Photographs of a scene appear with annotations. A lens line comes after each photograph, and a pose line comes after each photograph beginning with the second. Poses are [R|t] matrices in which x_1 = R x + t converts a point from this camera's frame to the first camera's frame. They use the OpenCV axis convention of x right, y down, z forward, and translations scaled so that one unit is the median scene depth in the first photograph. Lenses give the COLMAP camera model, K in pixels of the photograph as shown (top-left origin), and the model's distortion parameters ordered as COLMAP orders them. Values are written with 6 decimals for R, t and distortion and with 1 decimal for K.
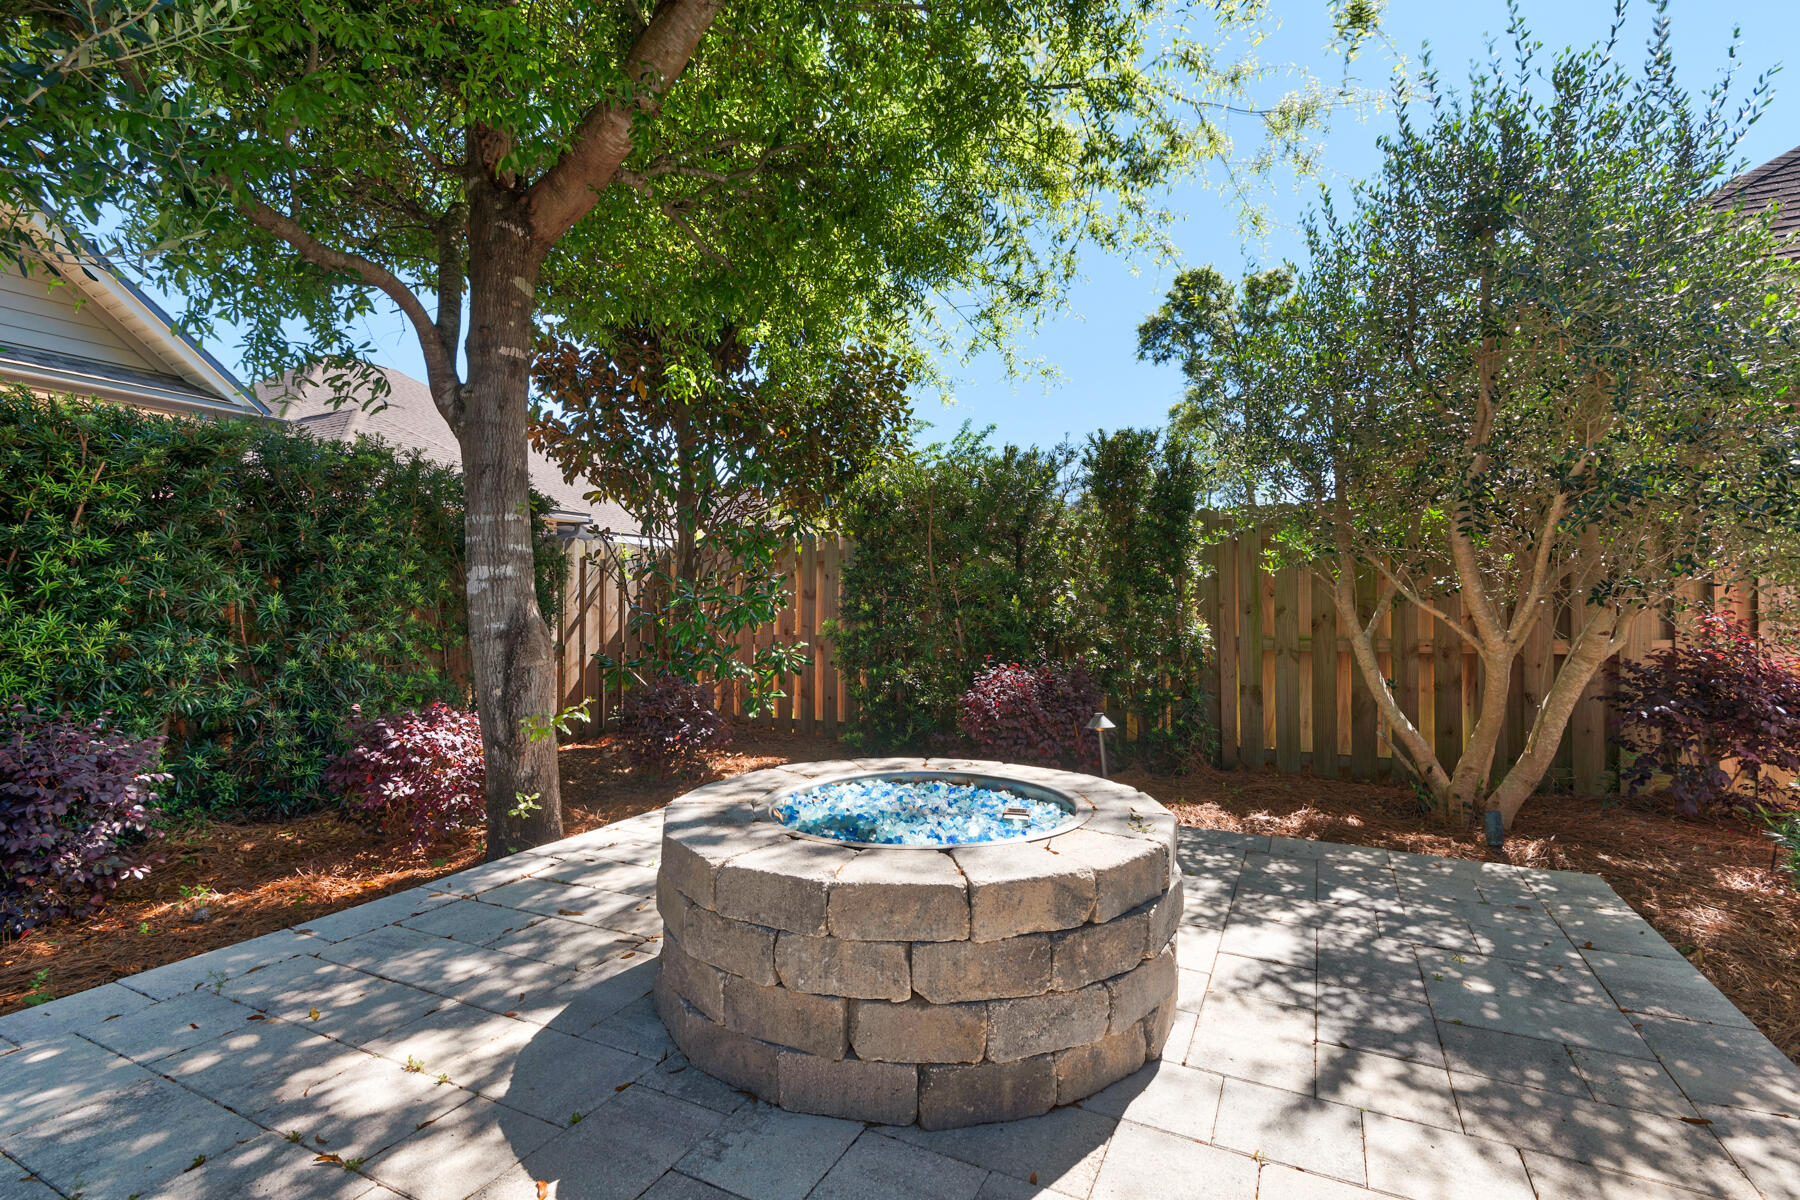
lens RADIAL K [[831.9, 0, 900.0], [0, 831.9, 600.0], [0, 0, 1]] dist [0.001177, -0.000064]
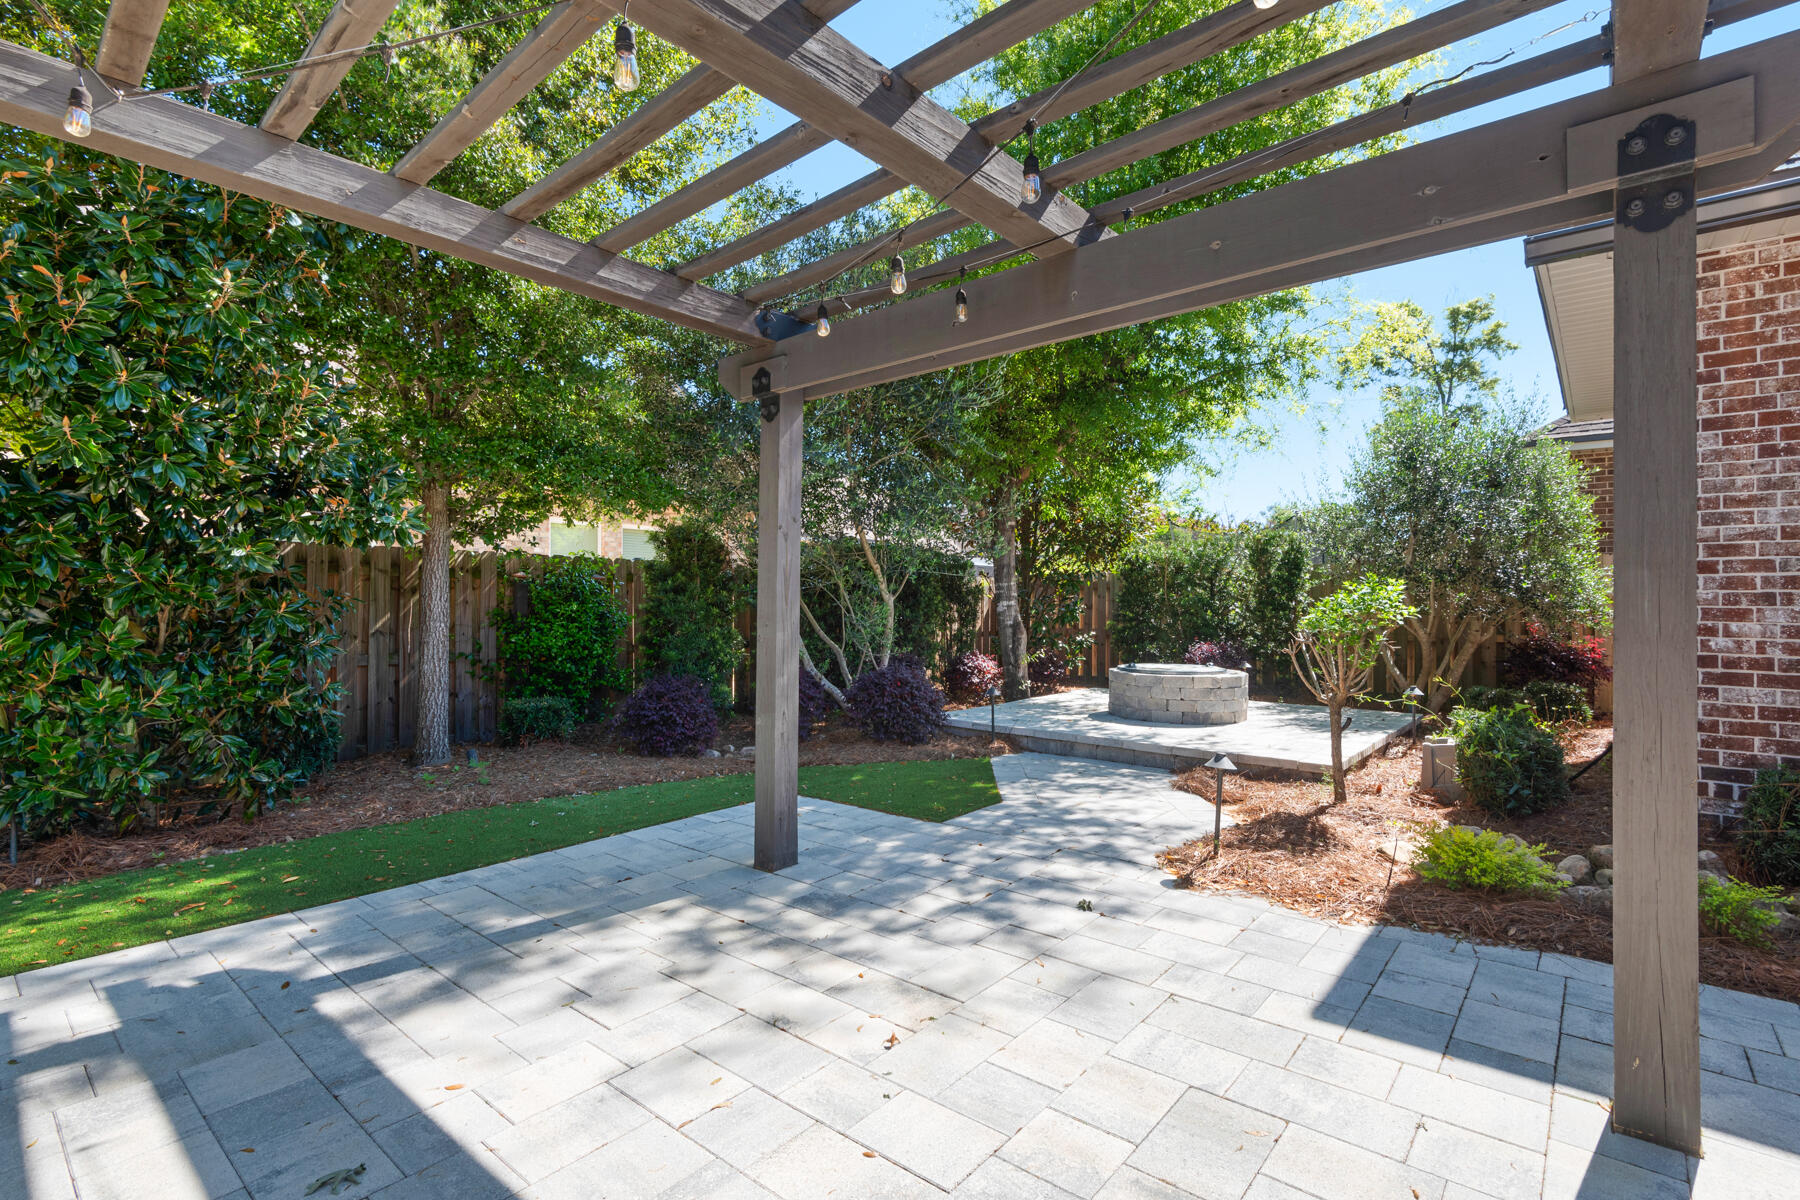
lens RADIAL K [[831.9, 0, 900.0], [0, 831.9, 600.0], [0, 0, 1]] dist [0.001177, -0.000064]
pose [[0.972593, 0.002051, -0.232504, -0.122191], [-0.002208, 0.999997, -0.000415, -0.026823], [0.232502, 0.000917, 0.972595, -1.136349]]
